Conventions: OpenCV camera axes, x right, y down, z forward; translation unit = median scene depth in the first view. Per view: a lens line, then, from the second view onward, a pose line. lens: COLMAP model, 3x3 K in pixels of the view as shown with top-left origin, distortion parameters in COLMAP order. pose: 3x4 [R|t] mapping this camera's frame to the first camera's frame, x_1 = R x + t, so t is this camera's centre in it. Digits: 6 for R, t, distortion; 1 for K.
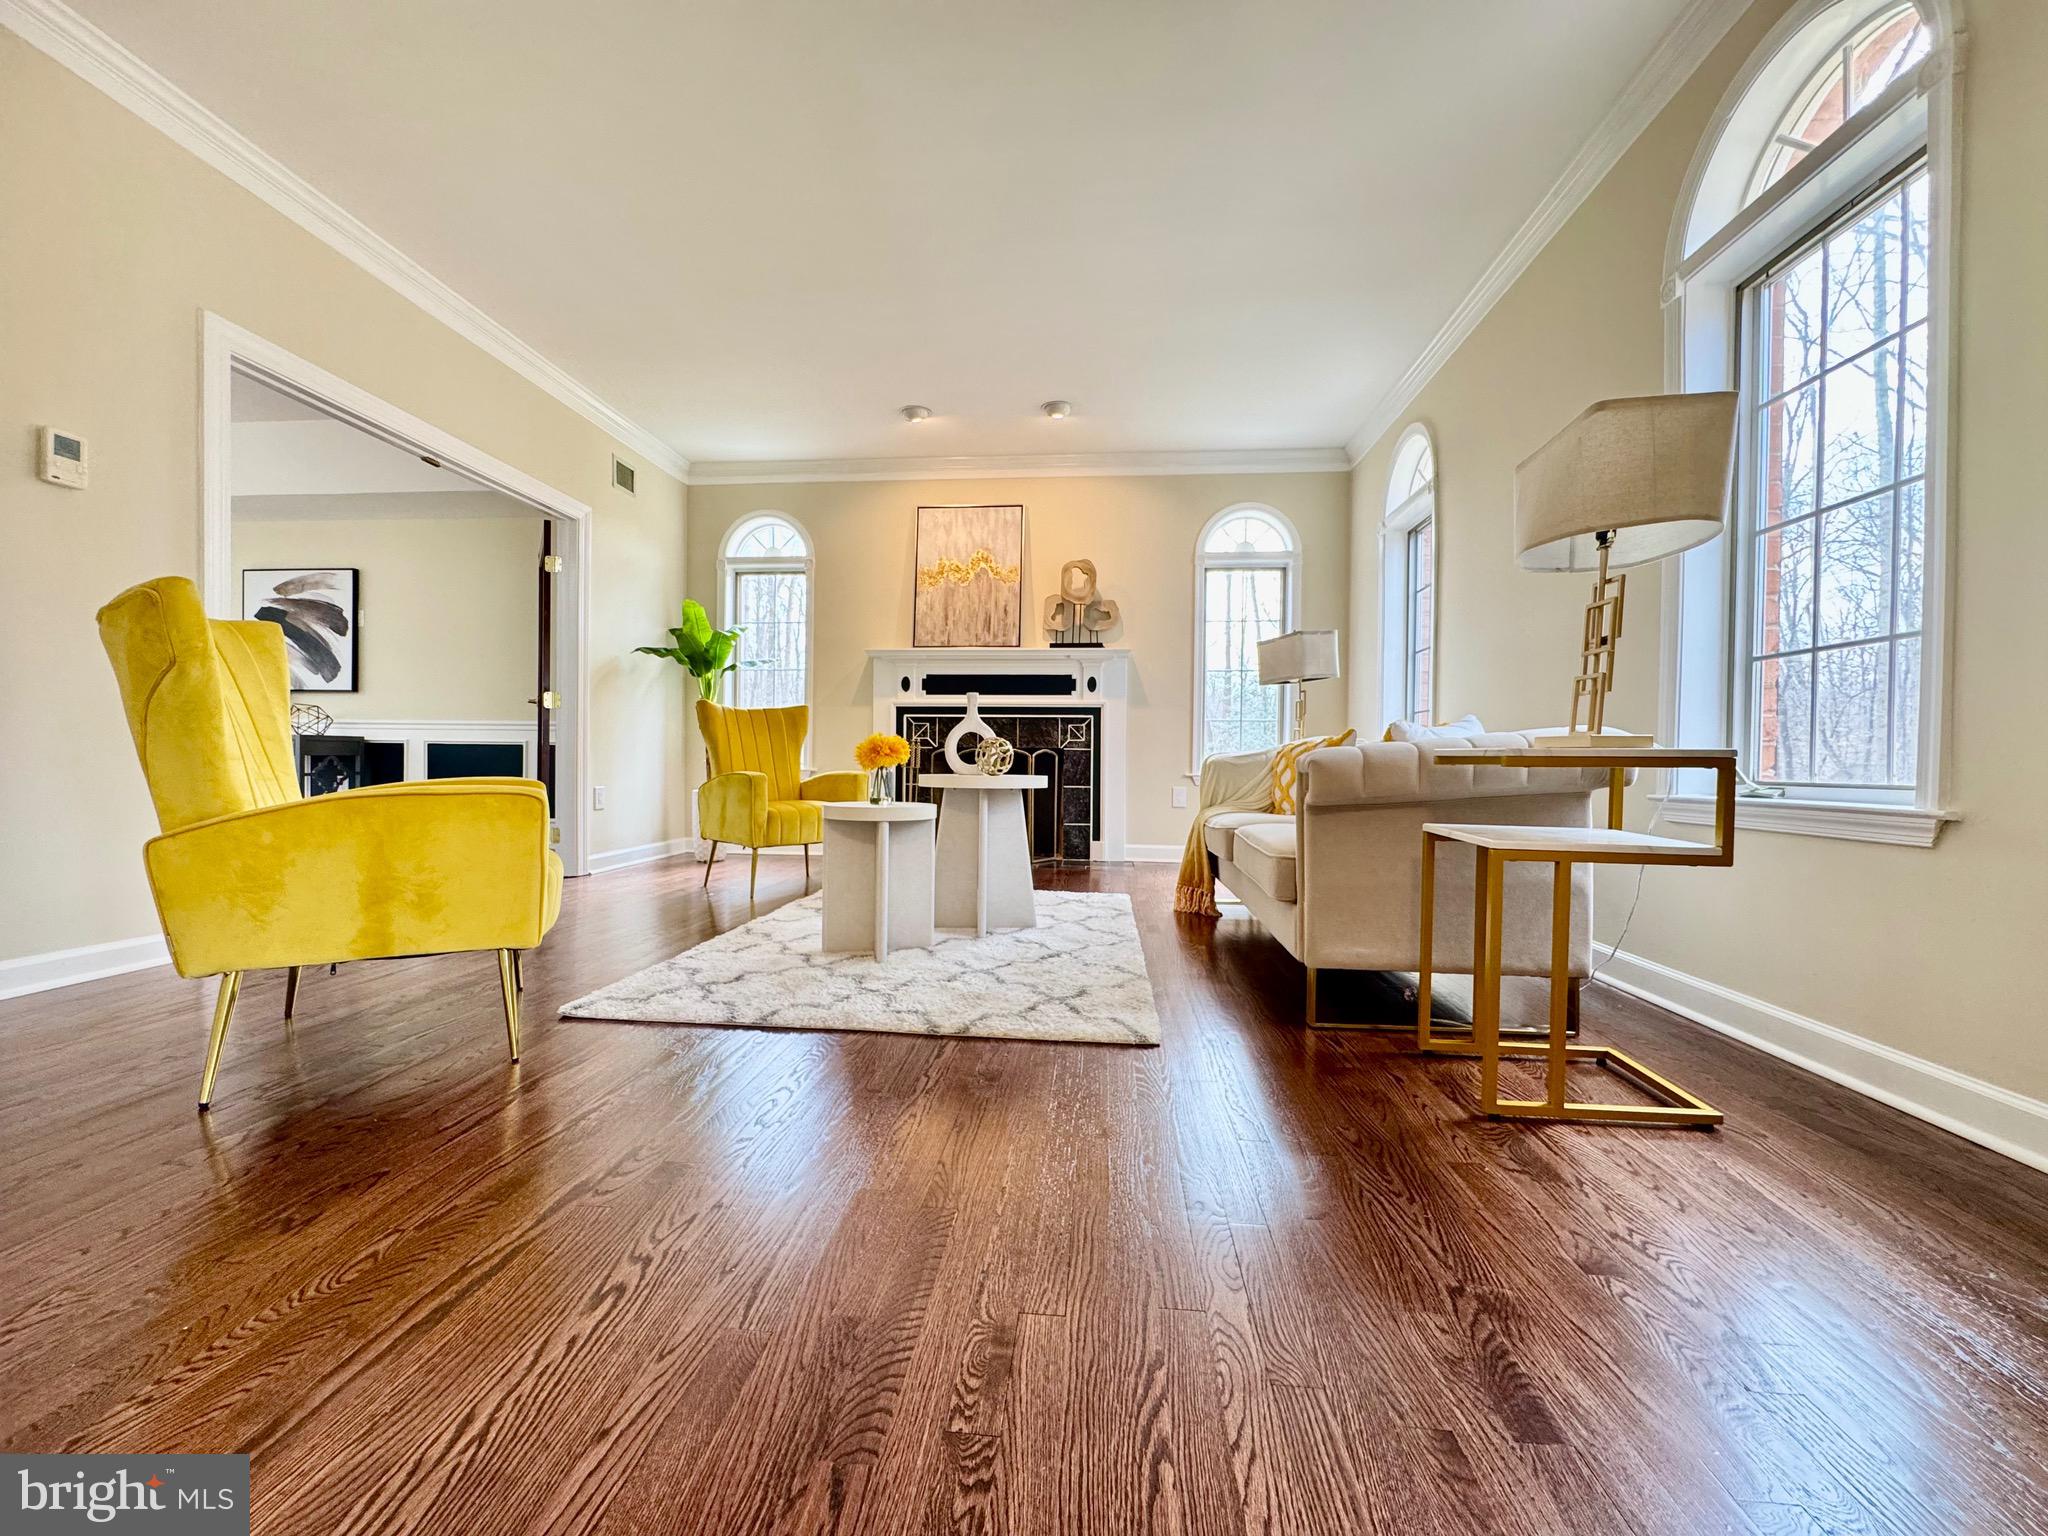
lens RADIAL K [[817.6, 0, 1028.5], [0, 817.6, 765.7], [0, 0, 1]] dist [-0.002094, 0.001574]
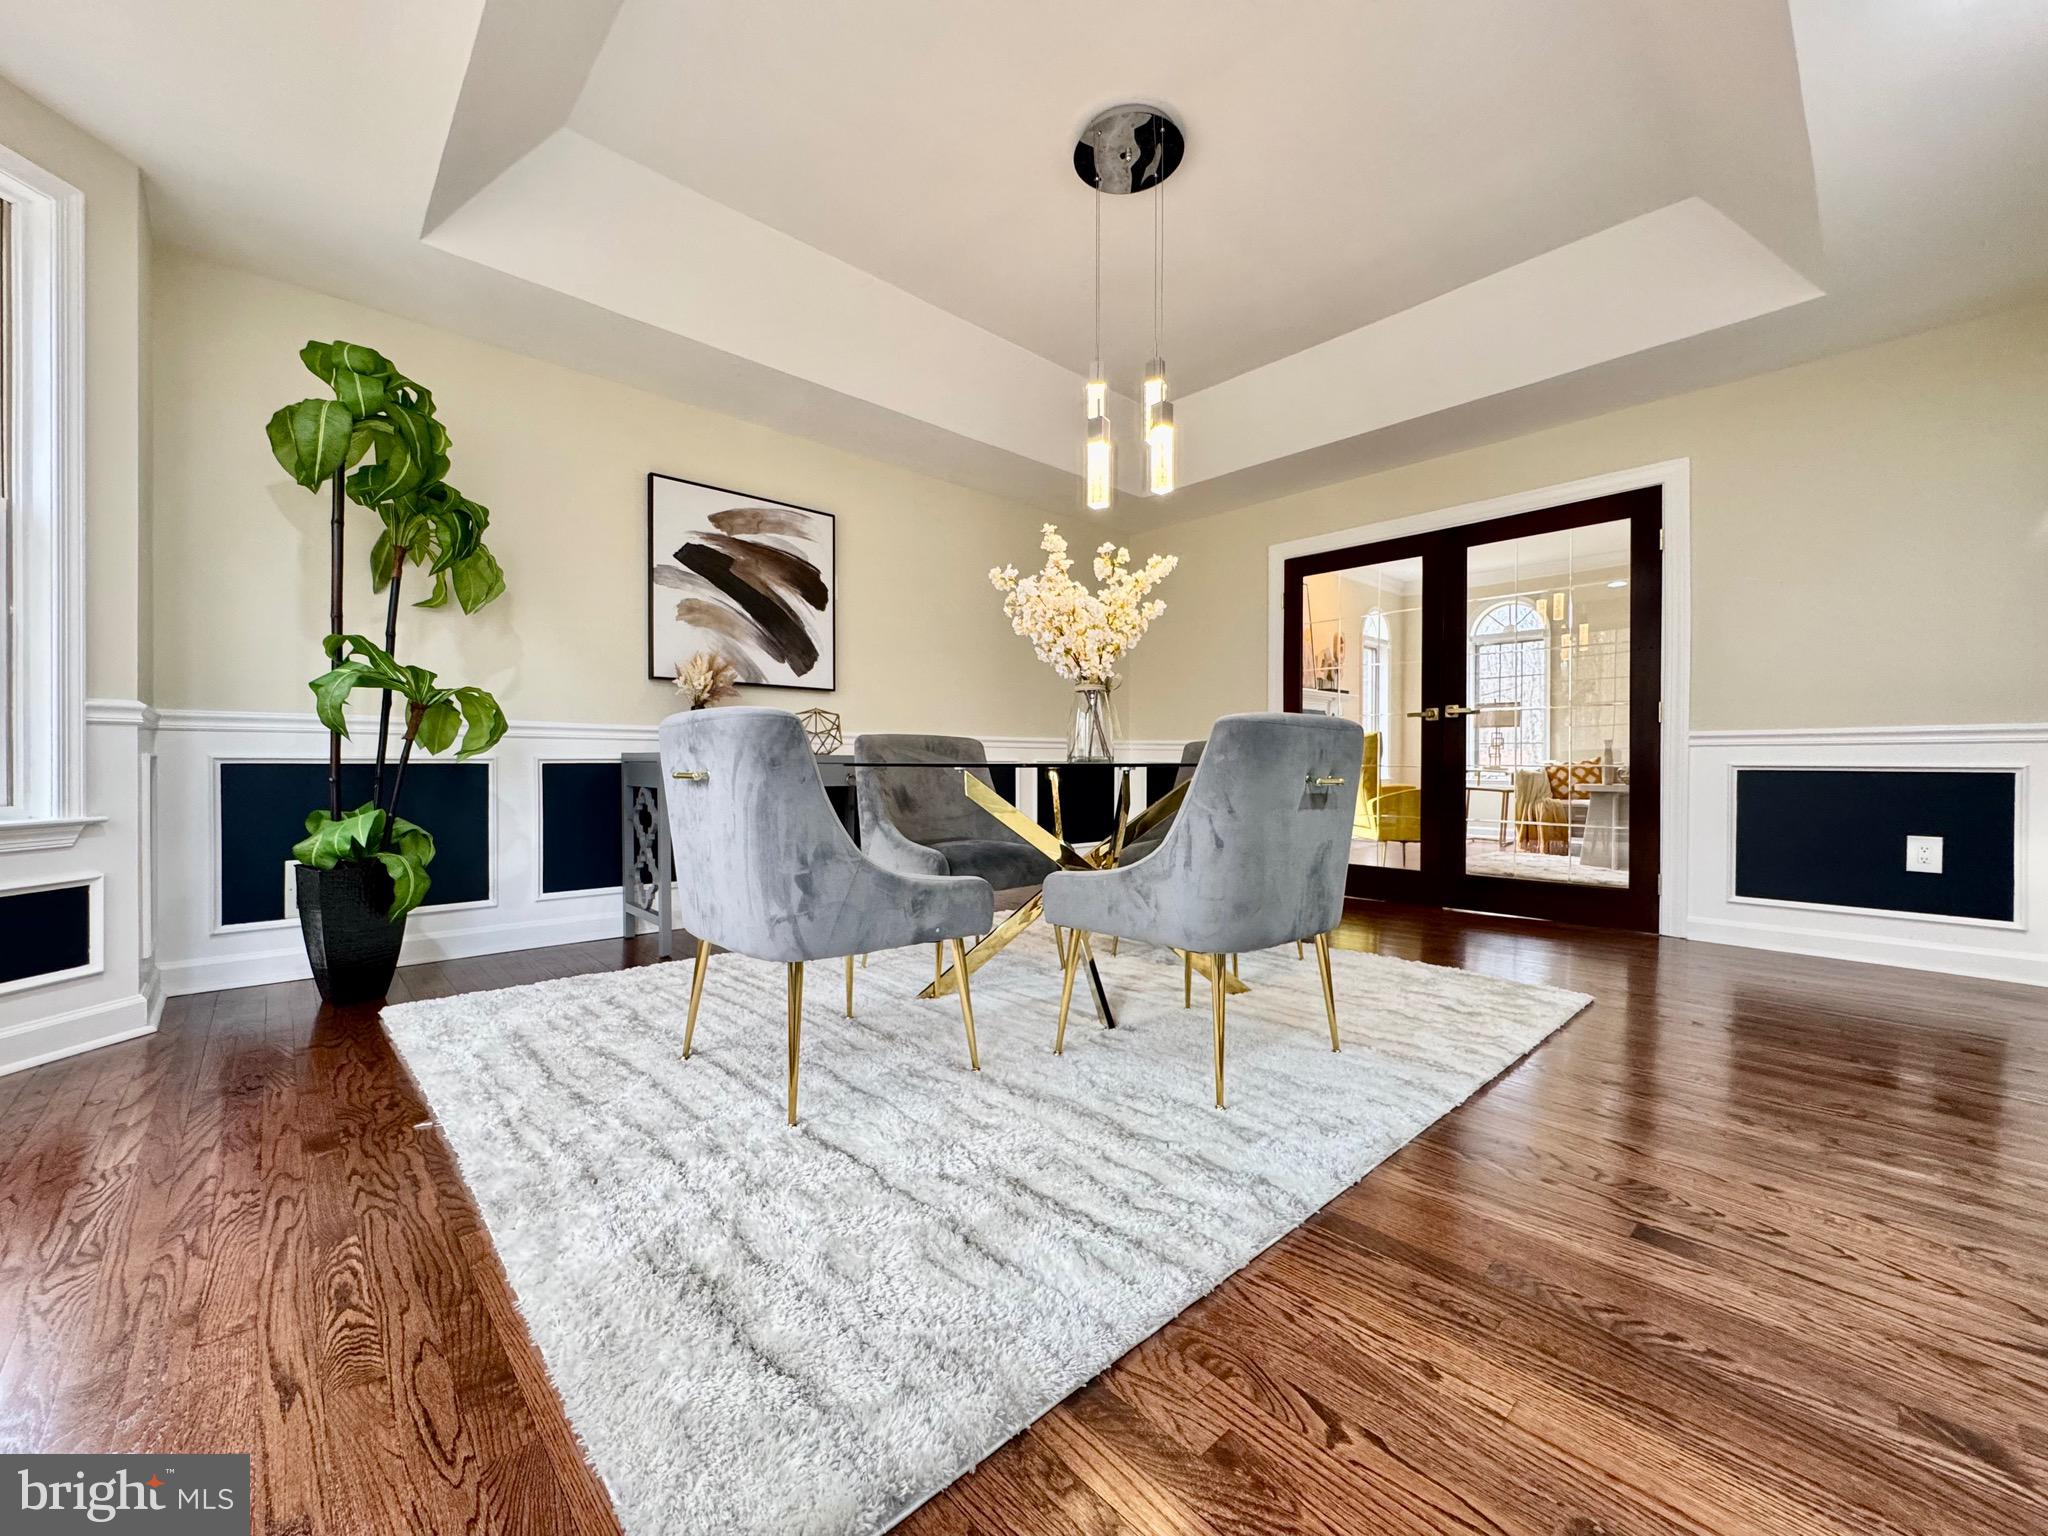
lens RADIAL K [[817.6, 0, 1021.5], [0, 817.6, 772.9], [0, 0, 1]] dist [-0.002094, 0.001574]
pose [[0.678885, -0.017981, 0.734025, -1.230324], [0.012054, 0.999838, 0.013343, -0.028264], [-0.734146, -0.000210, 0.678992, 0.406488]]
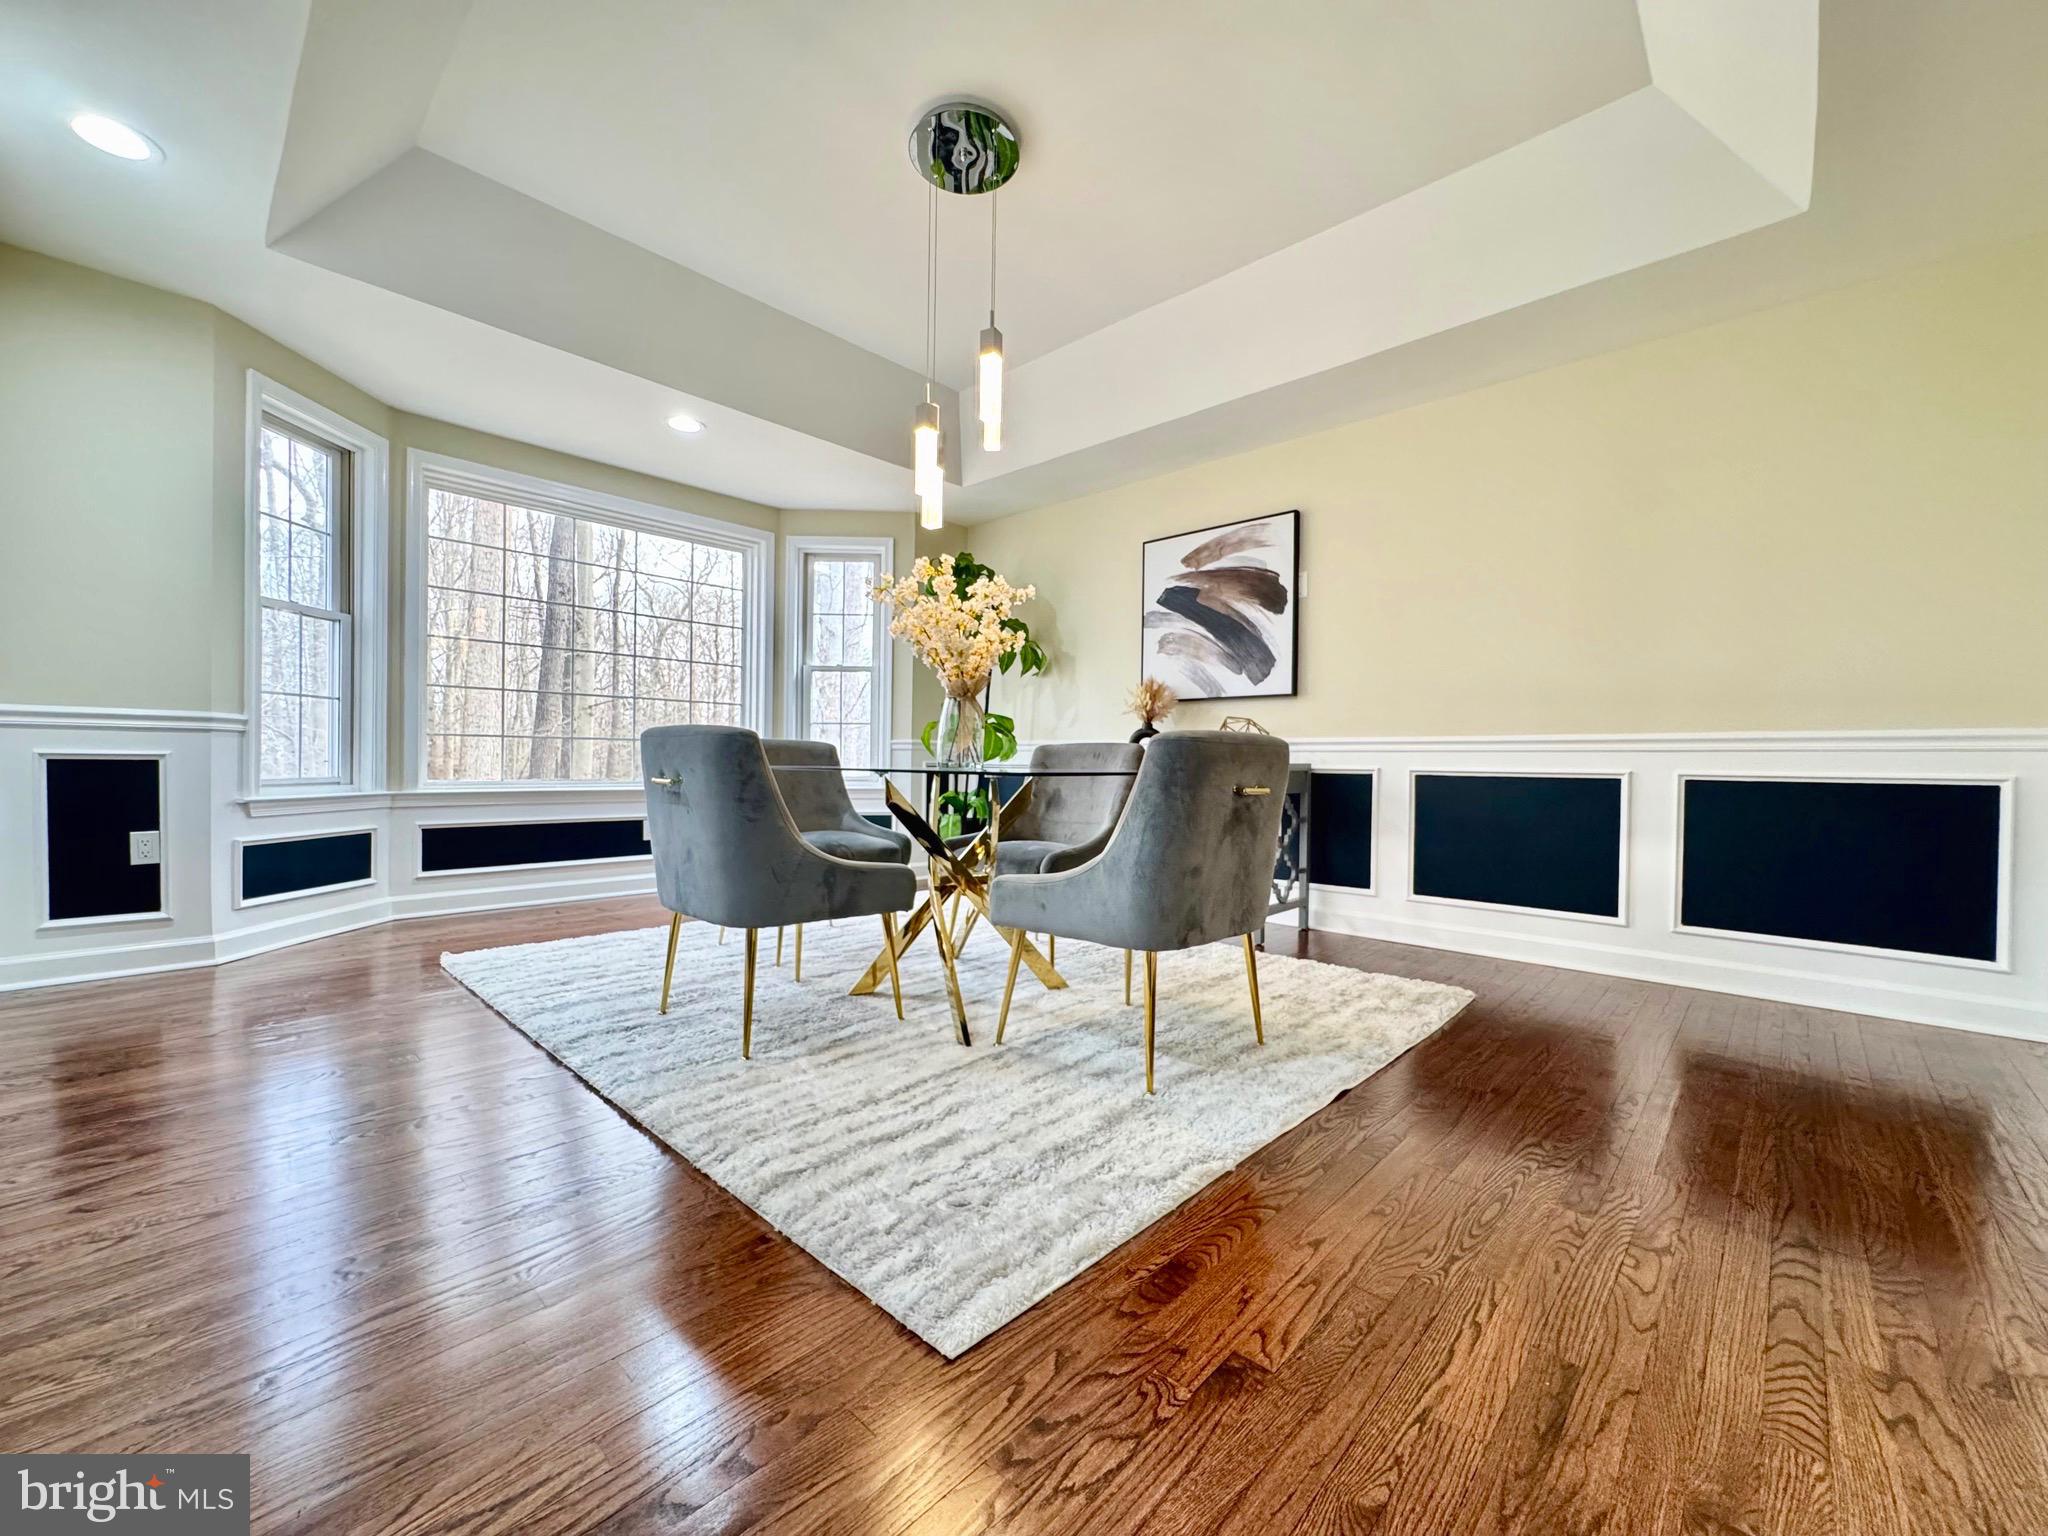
lens RADIAL K [[817.6, 0, 1023.5], [0, 817.6, 764.6], [0, 0, 1]] dist [-0.002094, 0.001574]
pose [[0.782458, -0.002454, -0.622698, -0.585270], [-0.006387, 0.999908, -0.011965, -0.025631], [0.622670, 0.013339, 0.782371, 0.347325]]
